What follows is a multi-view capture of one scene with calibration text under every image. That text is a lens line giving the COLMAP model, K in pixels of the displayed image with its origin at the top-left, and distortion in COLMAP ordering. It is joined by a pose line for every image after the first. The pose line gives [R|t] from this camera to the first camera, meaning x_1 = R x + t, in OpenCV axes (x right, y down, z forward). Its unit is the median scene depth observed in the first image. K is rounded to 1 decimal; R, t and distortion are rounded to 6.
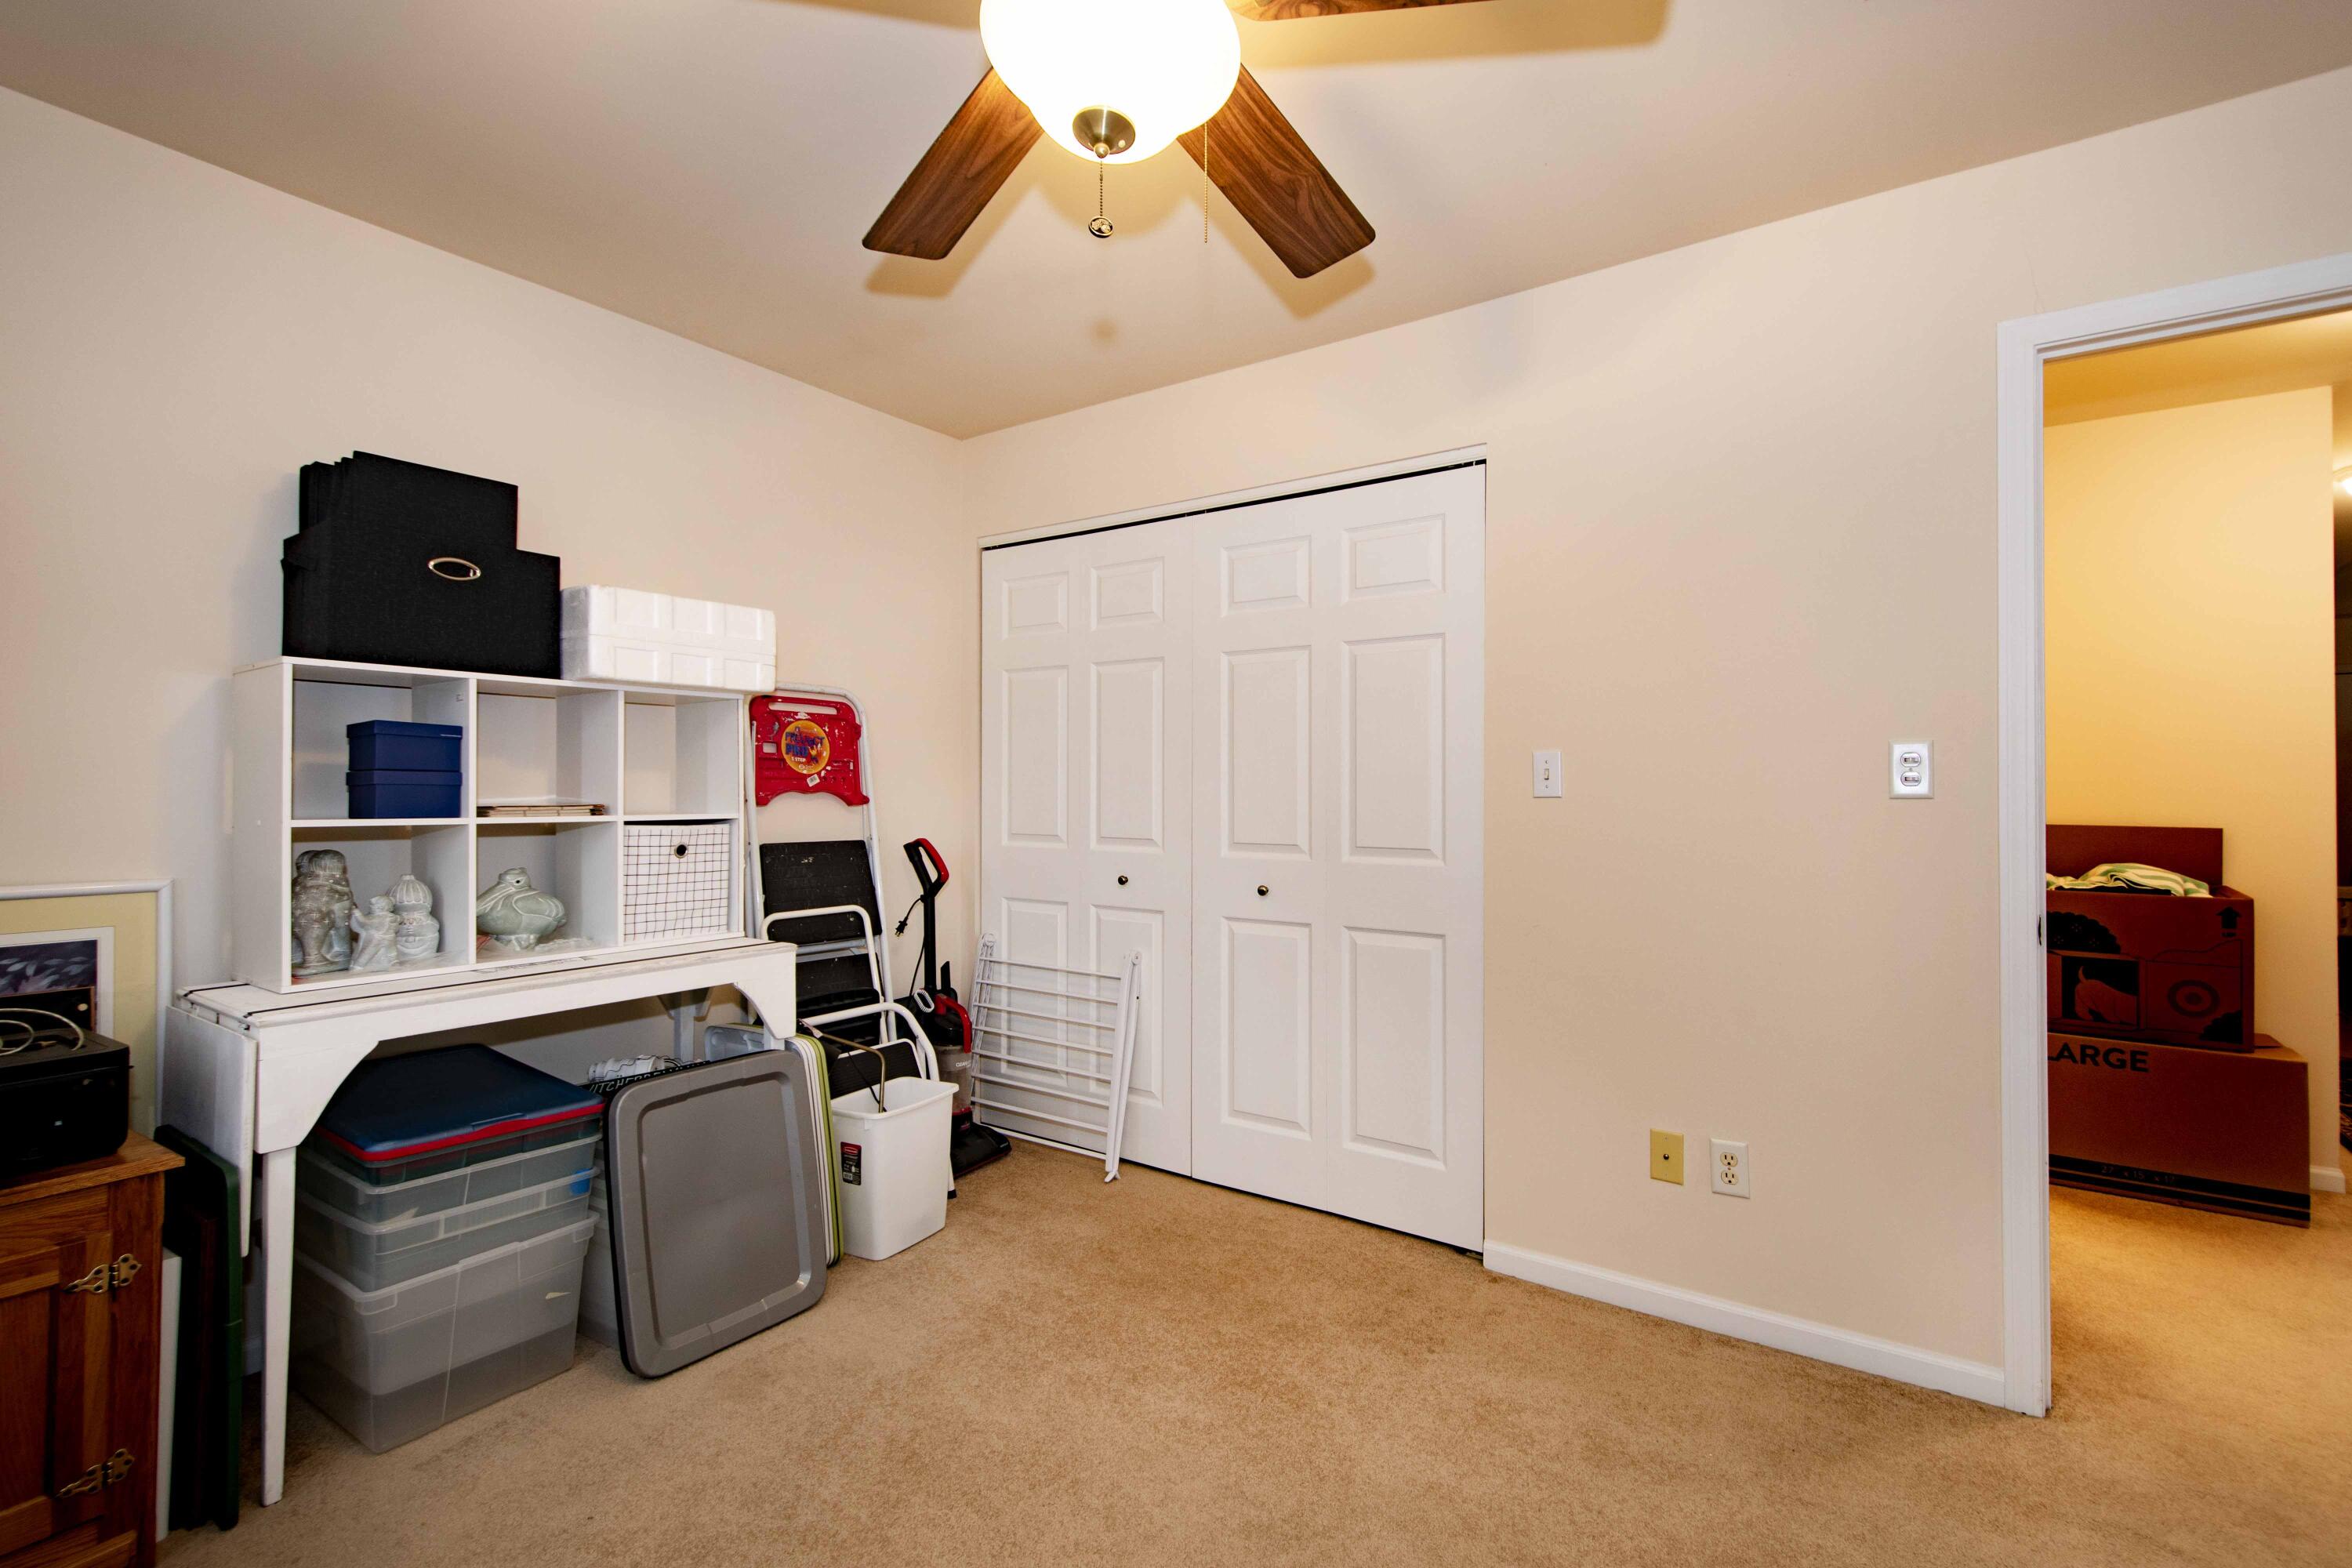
lens RADIAL K [[1054.6, 0, 1176.0], [0, 1054.6, 784.0], [0, 0, 1]] dist [-0.000104, -0.000417]
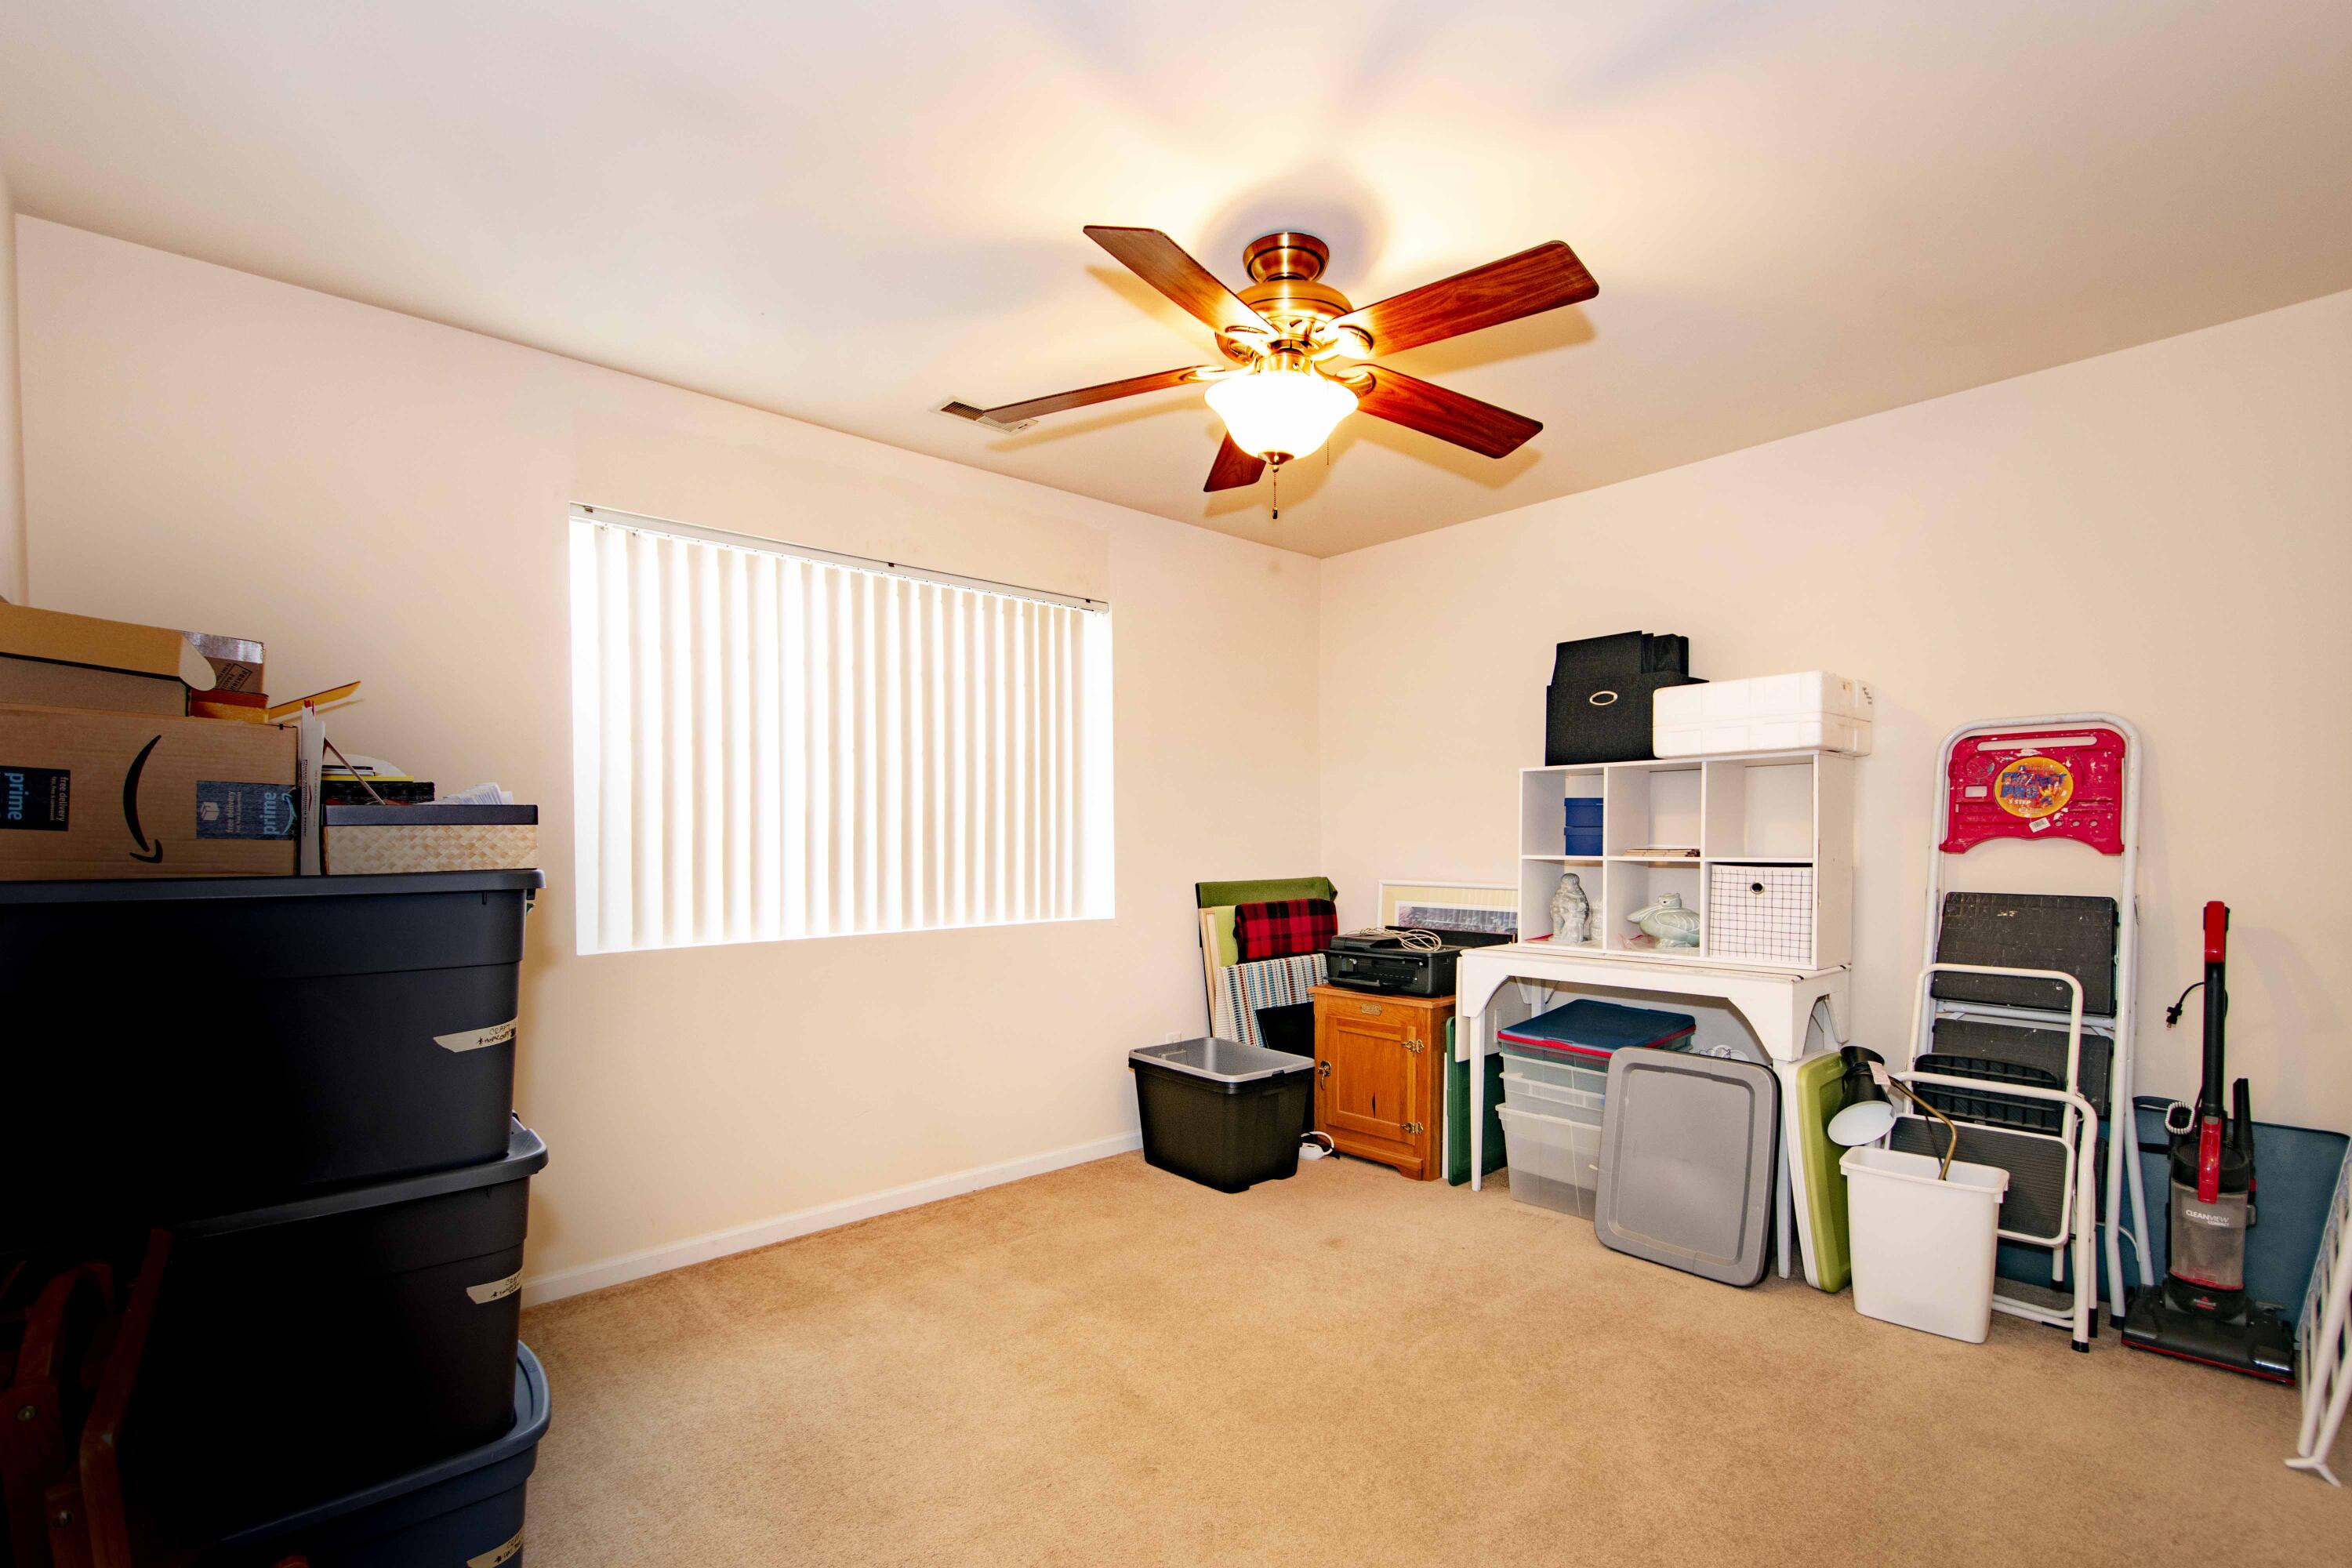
lens RADIAL K [[1040.0, 0, 1174.6], [0, 1040.0, 858.0], [0, 0, 1]] dist [-0.000046, -0.000134]
pose [[-0.237624, 0.018238, -0.971186, 0.723539], [0.012942, 0.999794, 0.015609, 0.001513], [0.971271, -0.008860, -0.237811, 0.546871]]
